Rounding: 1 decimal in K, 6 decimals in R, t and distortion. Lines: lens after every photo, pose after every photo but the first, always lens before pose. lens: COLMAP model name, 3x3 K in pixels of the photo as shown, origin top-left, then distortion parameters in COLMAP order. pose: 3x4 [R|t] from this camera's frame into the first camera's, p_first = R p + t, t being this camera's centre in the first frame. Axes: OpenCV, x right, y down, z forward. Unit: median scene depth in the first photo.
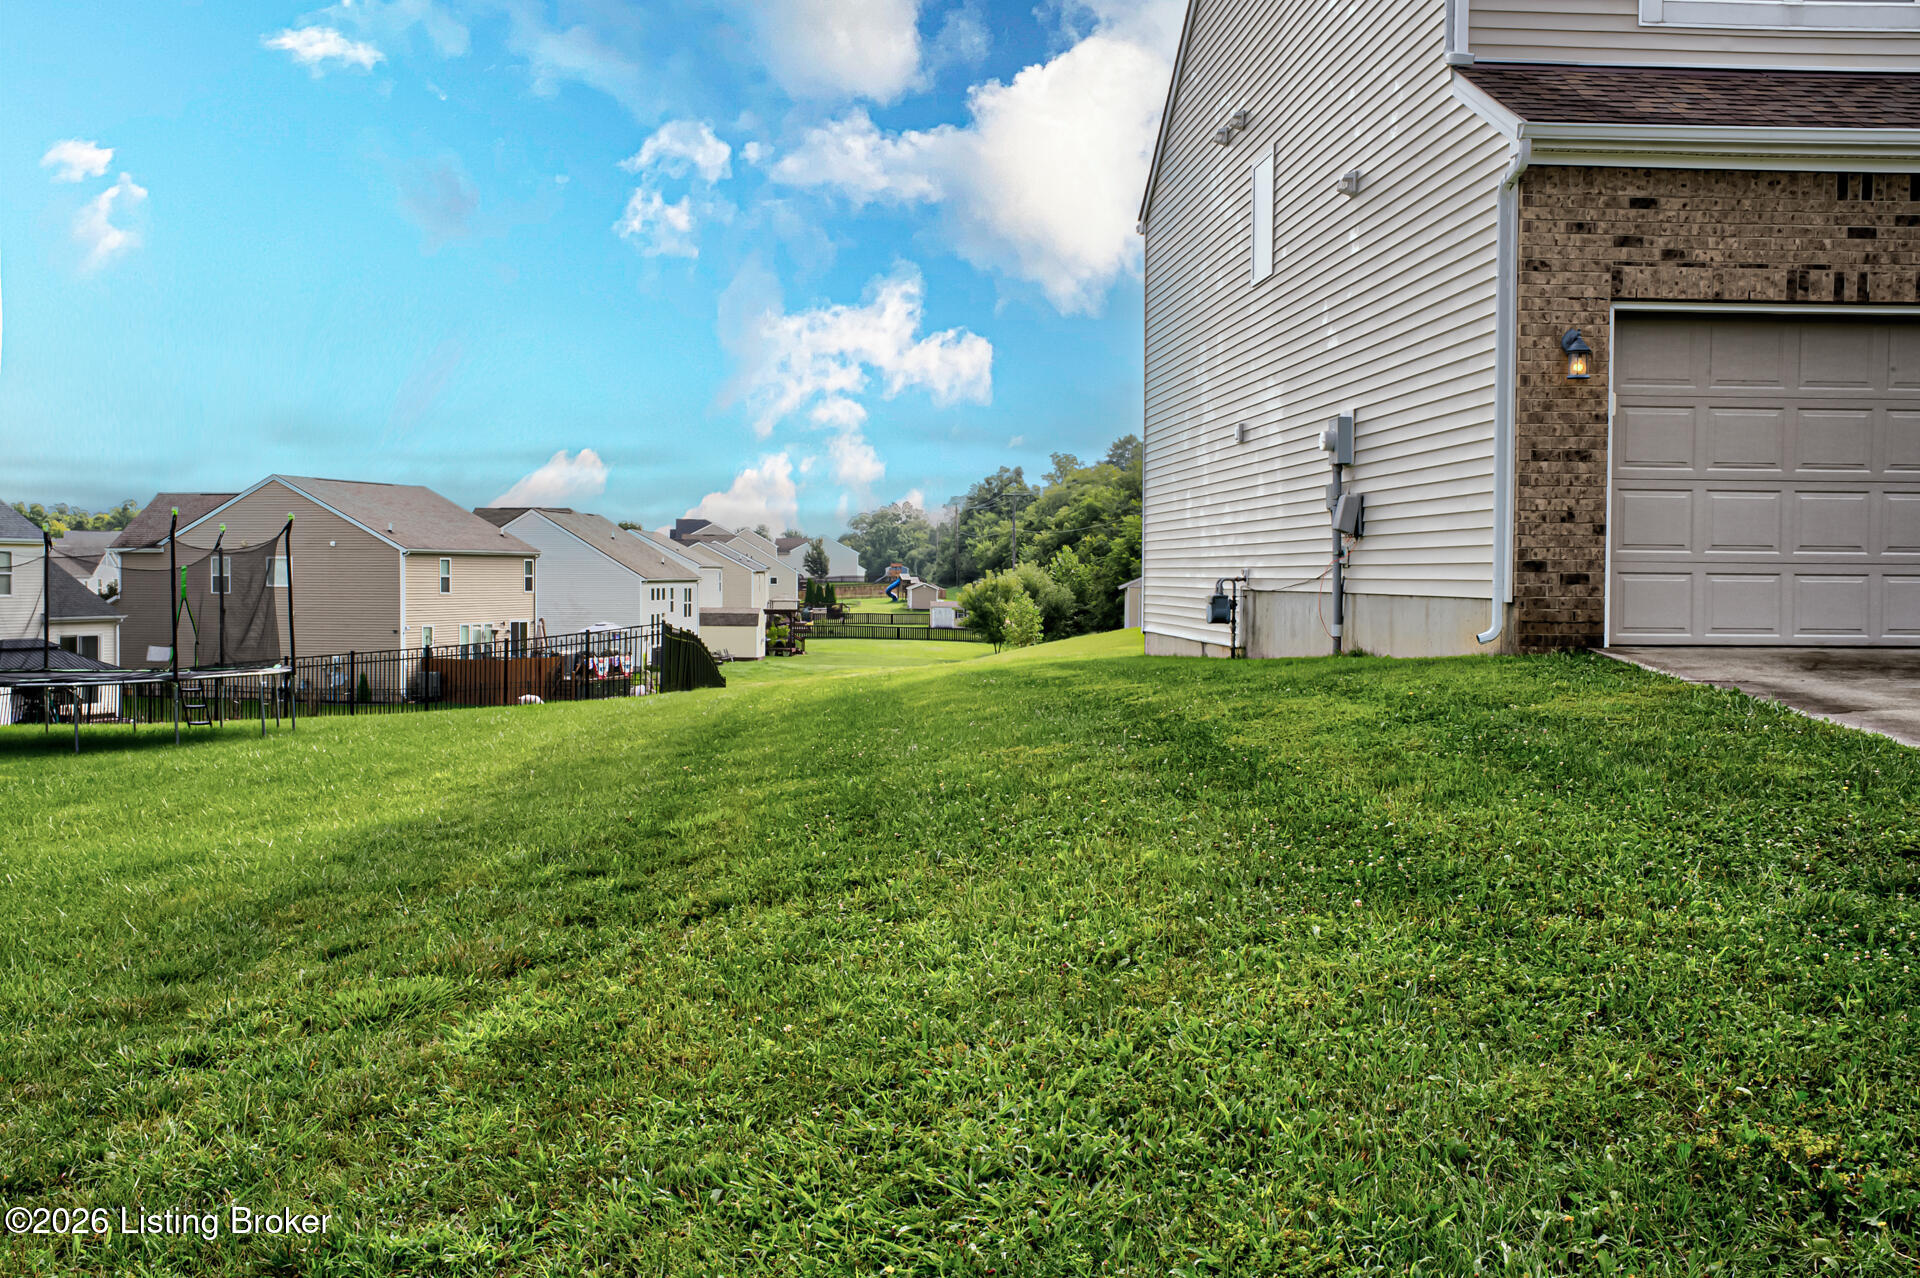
lens RADIAL K [[2019.0, 0, 958.7], [0, 2019.0, 633.5], [0, 0, 1]] dist [0.016619, 0.000000]
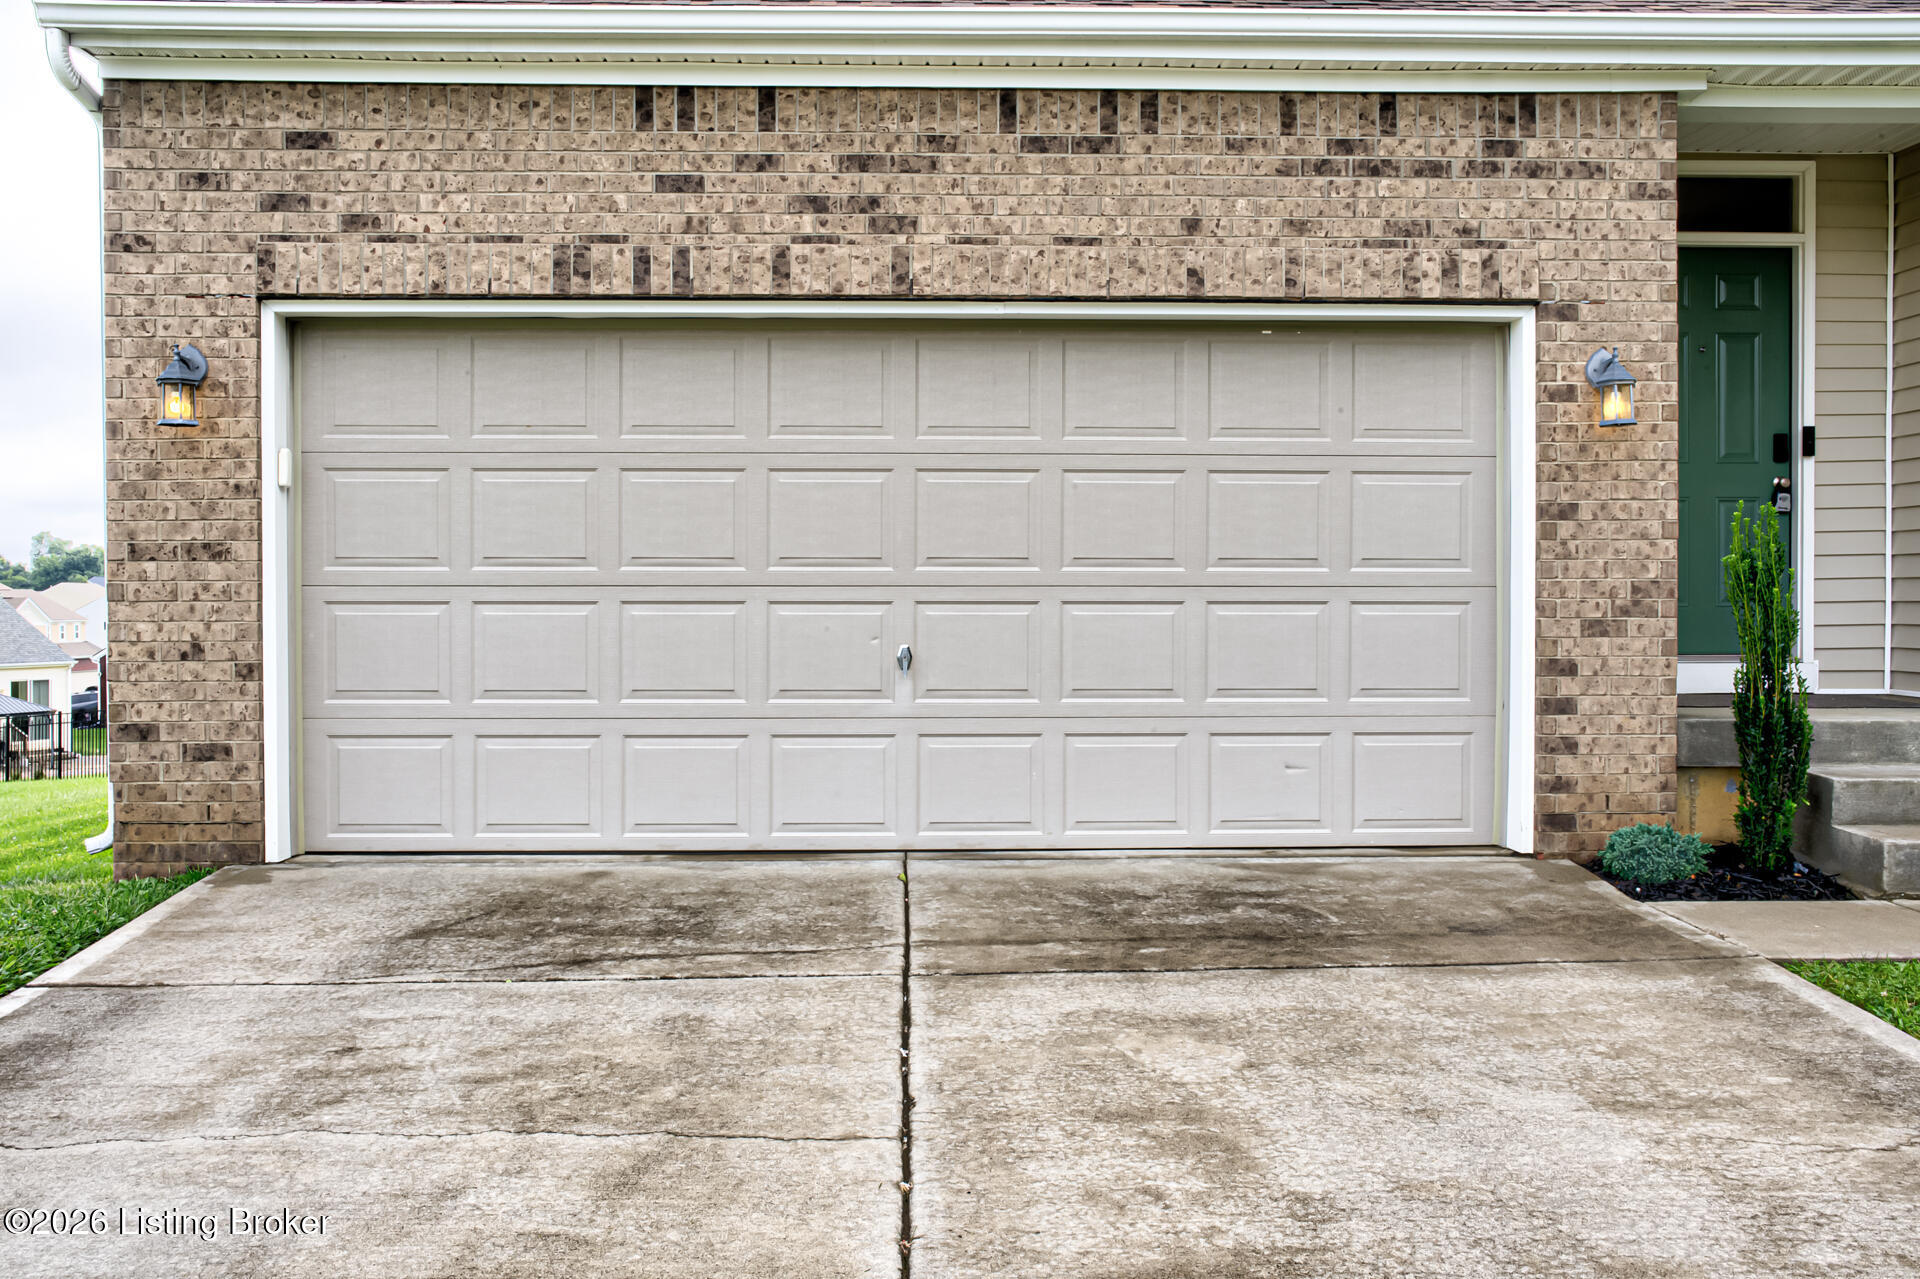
lens RADIAL K [[1756.0, 0, 960.9], [0, 1756.0, 640.7], [0, 0, 1]] dist [-0.009753, 0.000000]
pose [[0.999347, -0.011574, -0.034224, 0.551803], [0.011014, 0.999803, -0.016484, -0.049538], [0.034408, 0.016096, 0.999278, 0.476822]]
